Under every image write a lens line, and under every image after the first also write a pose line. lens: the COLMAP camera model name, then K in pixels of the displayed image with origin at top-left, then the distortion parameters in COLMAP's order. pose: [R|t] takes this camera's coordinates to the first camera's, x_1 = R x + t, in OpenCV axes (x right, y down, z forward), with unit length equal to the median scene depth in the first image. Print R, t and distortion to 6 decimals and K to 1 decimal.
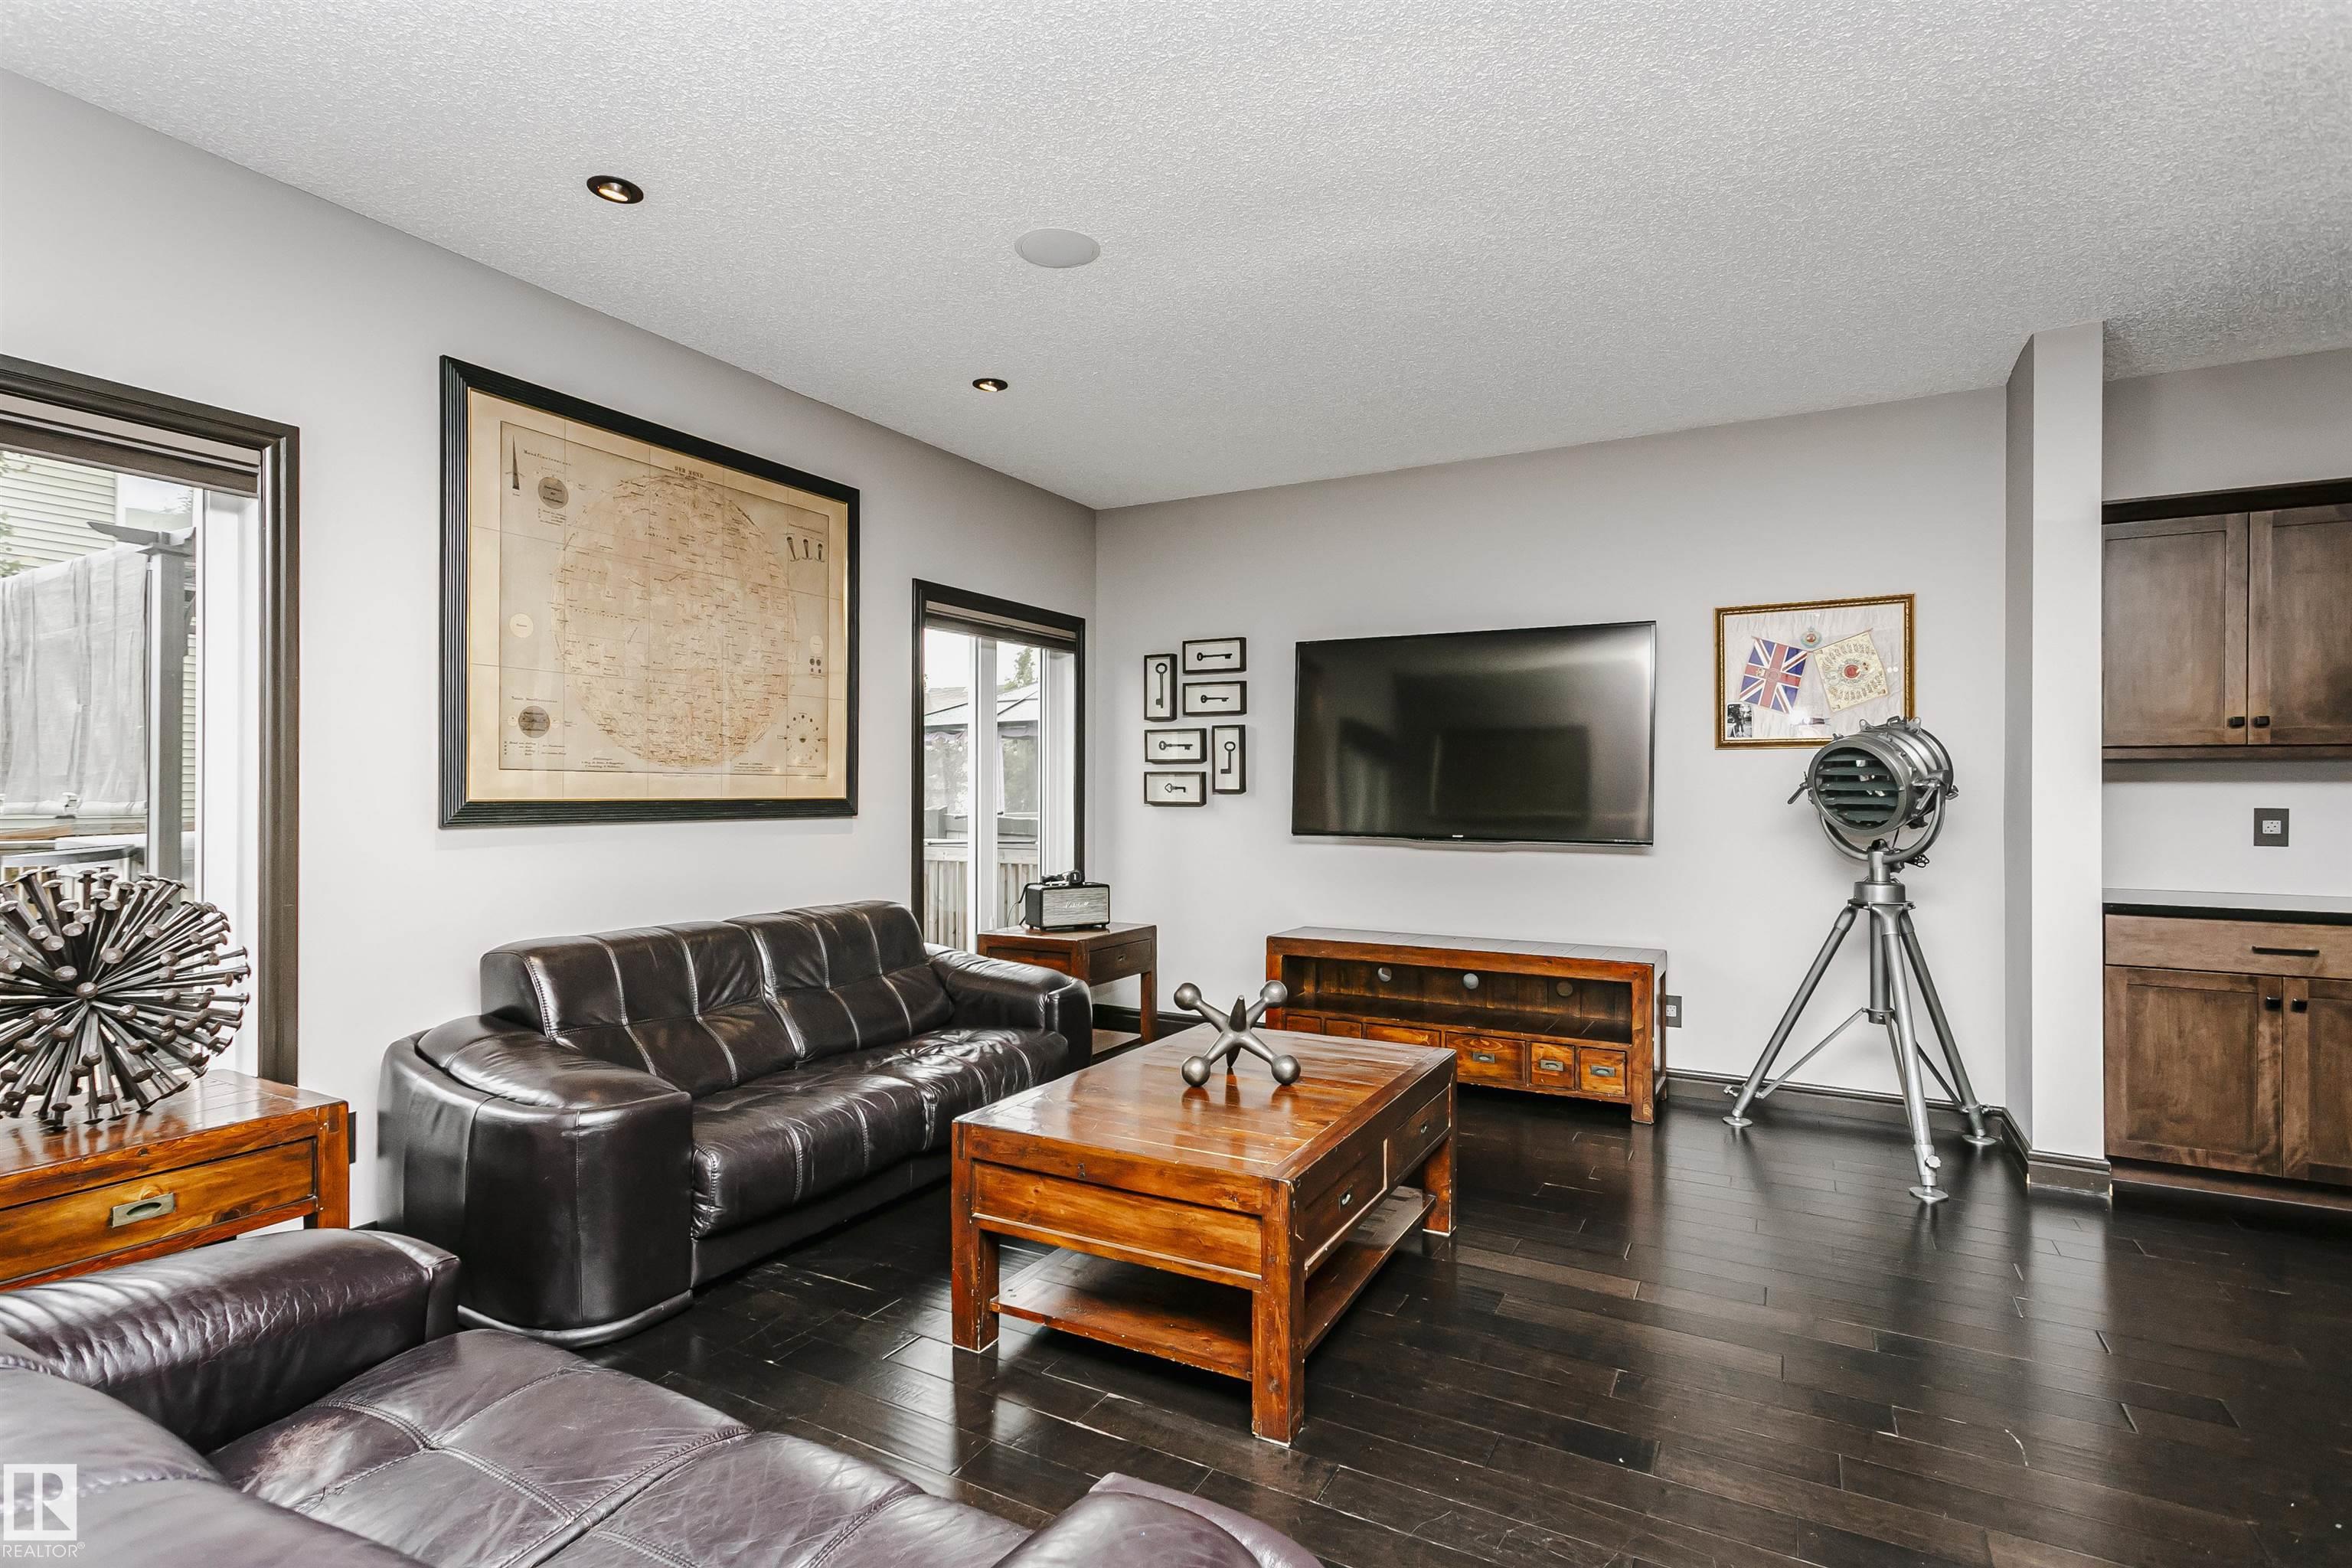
lens RADIAL K [[1133.8, 0, 1143.1], [0, 1133.8, 787.7], [0, 0, 1]] dist [0.006050, 0.000454]
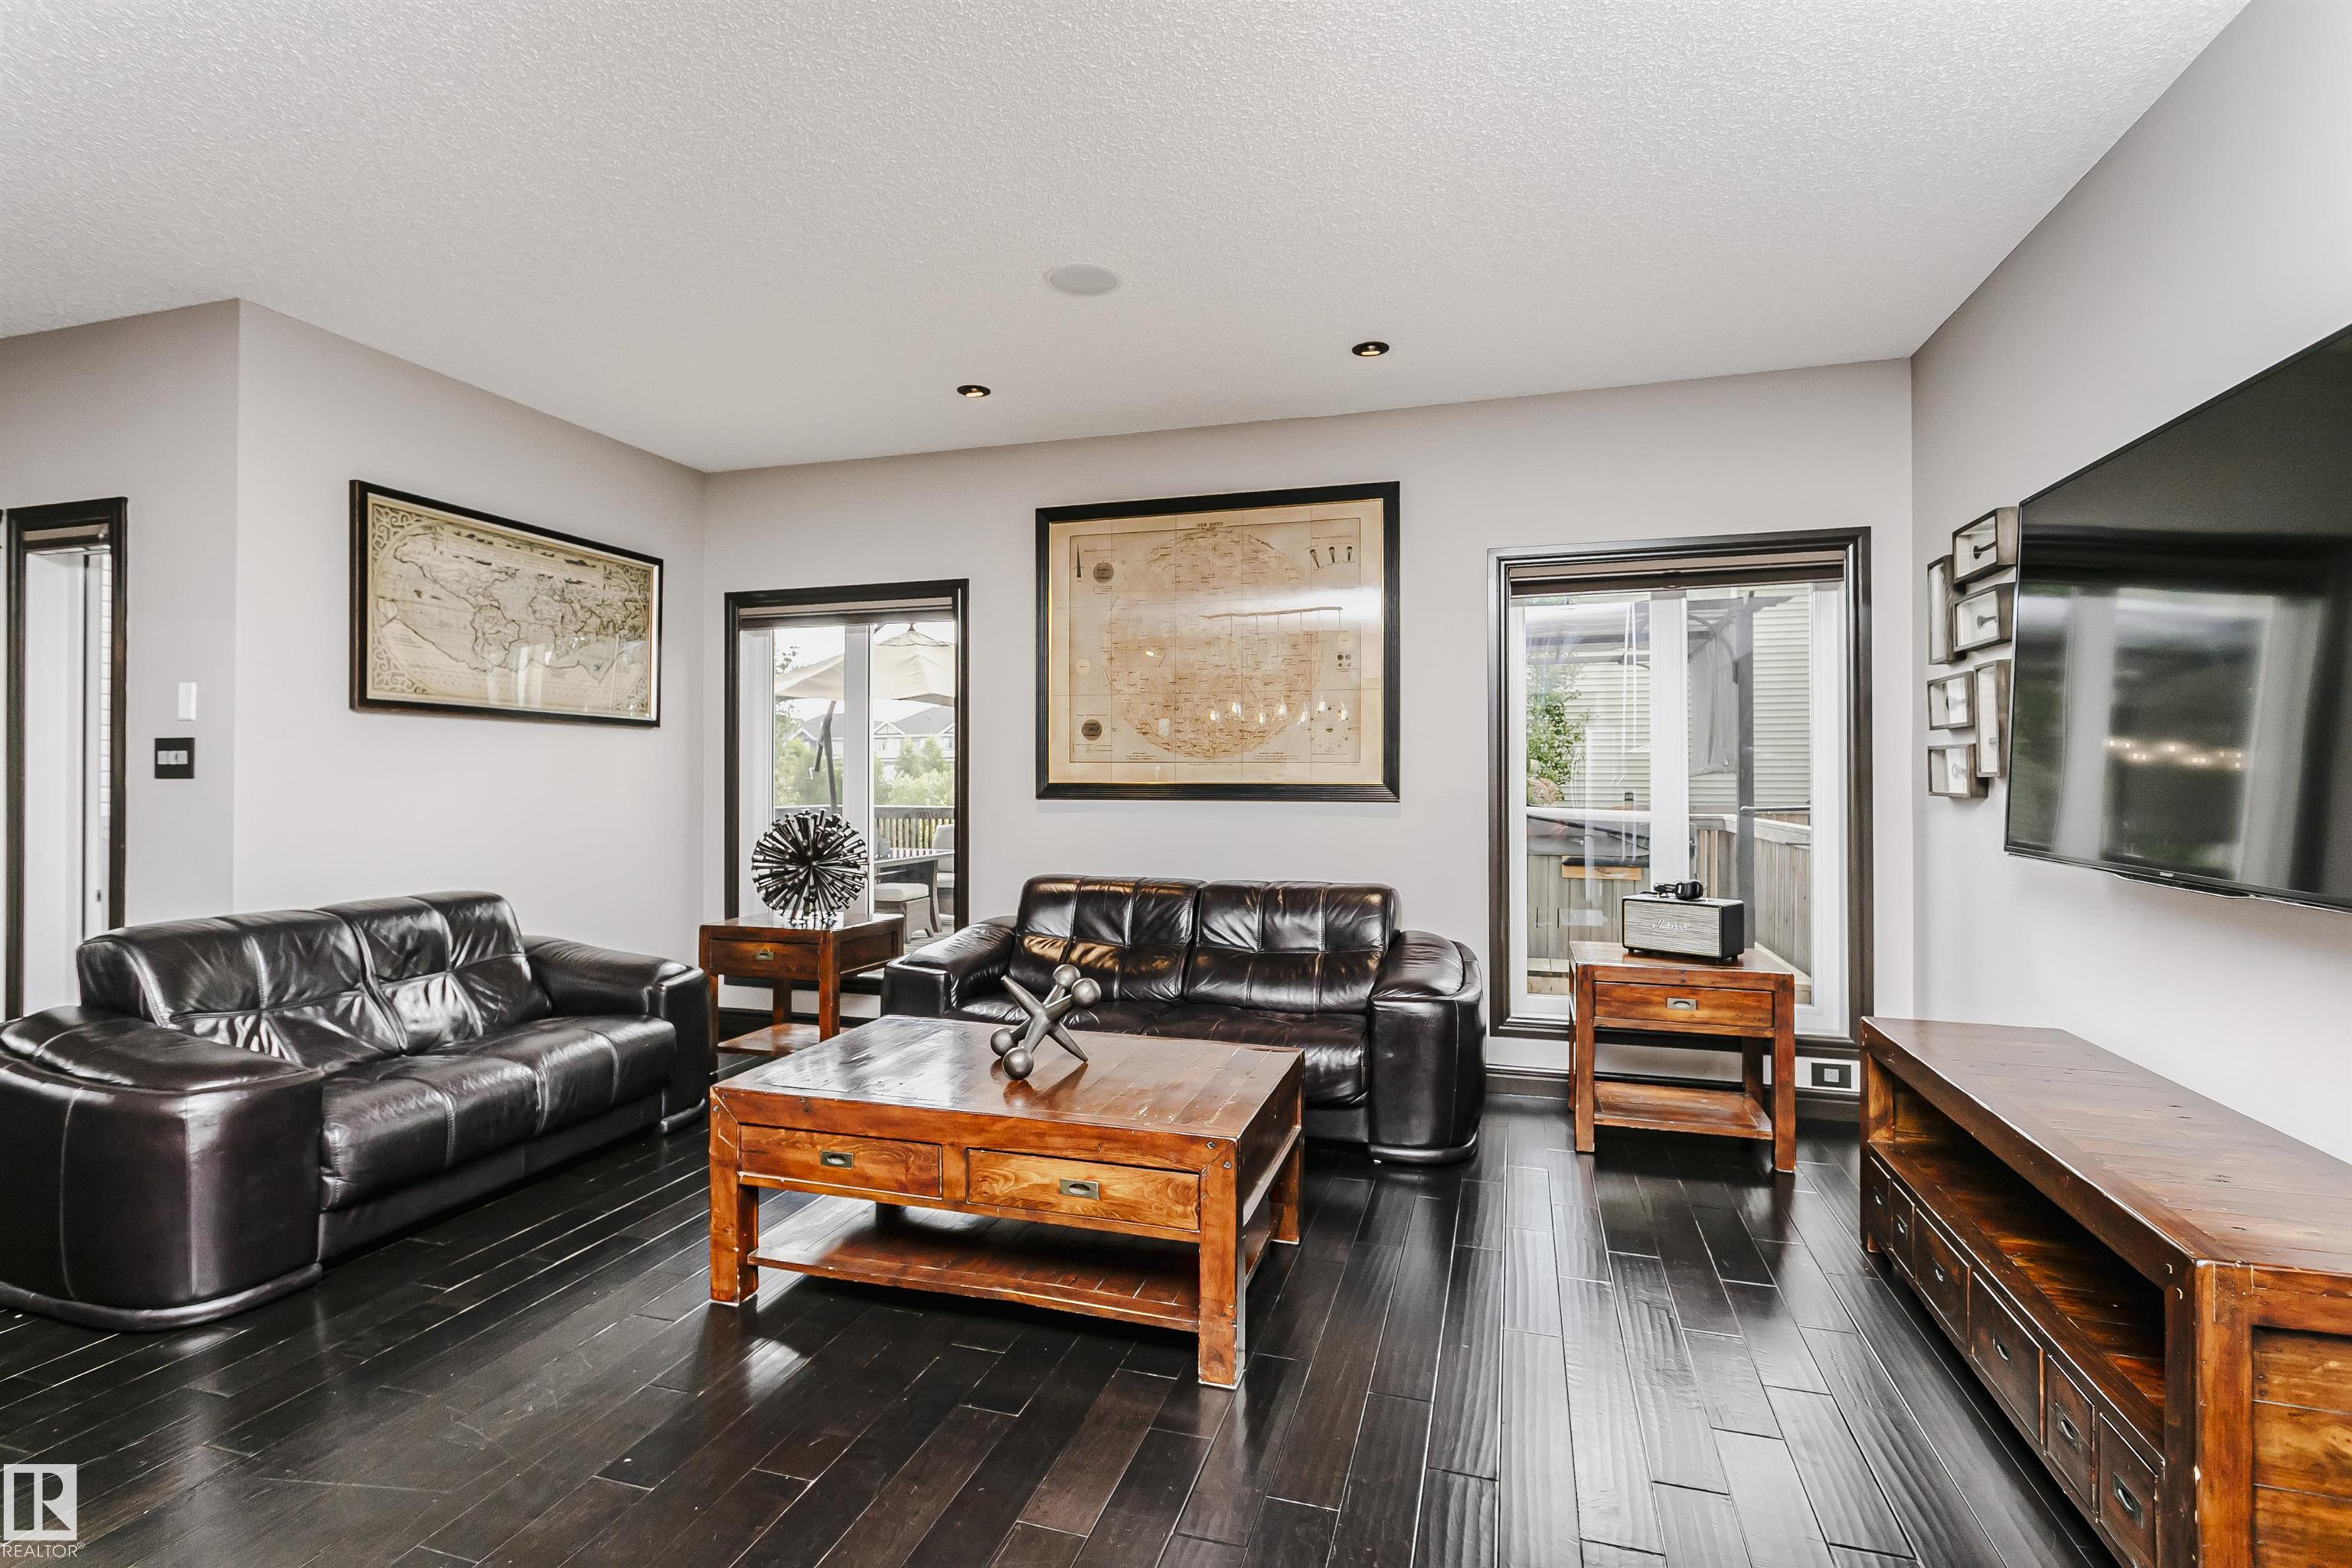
lens RADIAL K [[1104.6, 0, 1178.3], [0, 1104.6, 772.9], [0, 0, 1]] dist [0.000551, 0.000023]
pose [[0.217415, -0.004345, -0.976070, 0.816814], [0.000375, 0.999990, -0.004368, 0.004323], [0.976079, 0.000583, 0.217414, 0.720915]]
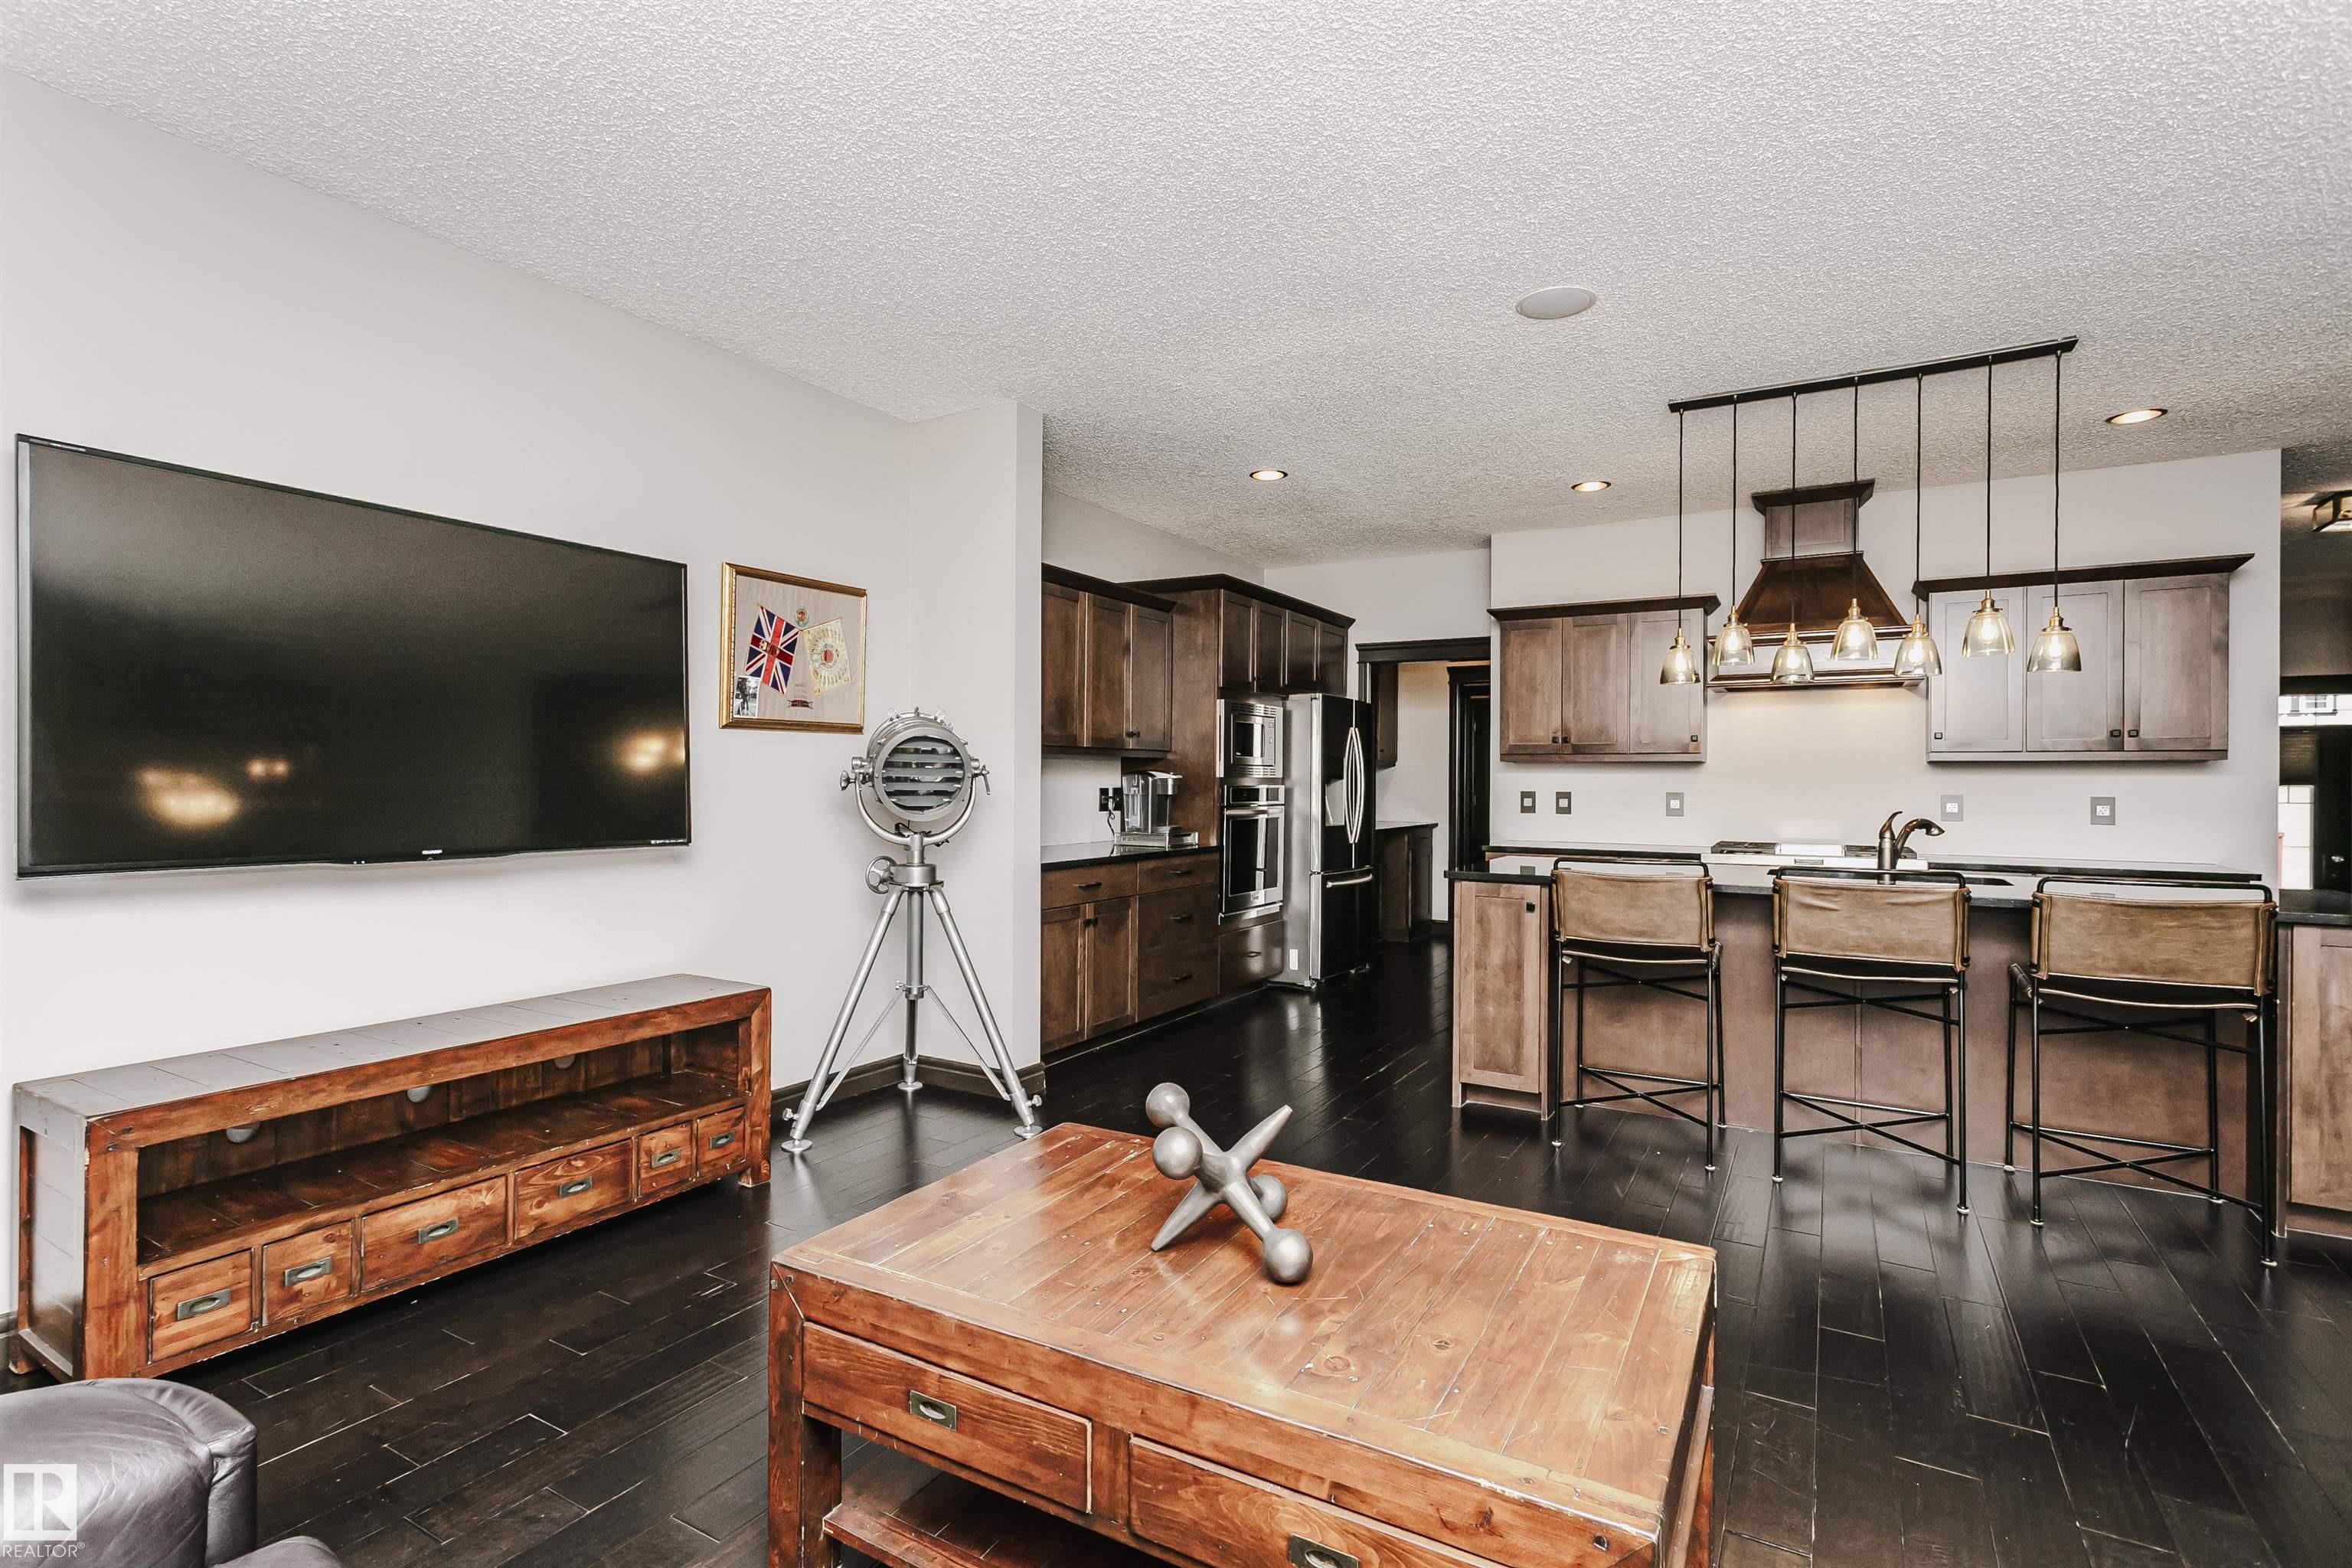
lens RADIAL K [[1133.6, 0, 1144.5], [0, 1133.6, 774.3], [0, 0, 1]] dist [0.005466, 0.001870]
pose [[0.030535, 0.000652, 0.999533, -0.423617], [-0.006148, 0.999981, -0.000464, -0.000483], [-0.999515, -0.006131, 0.030538, 0.814189]]
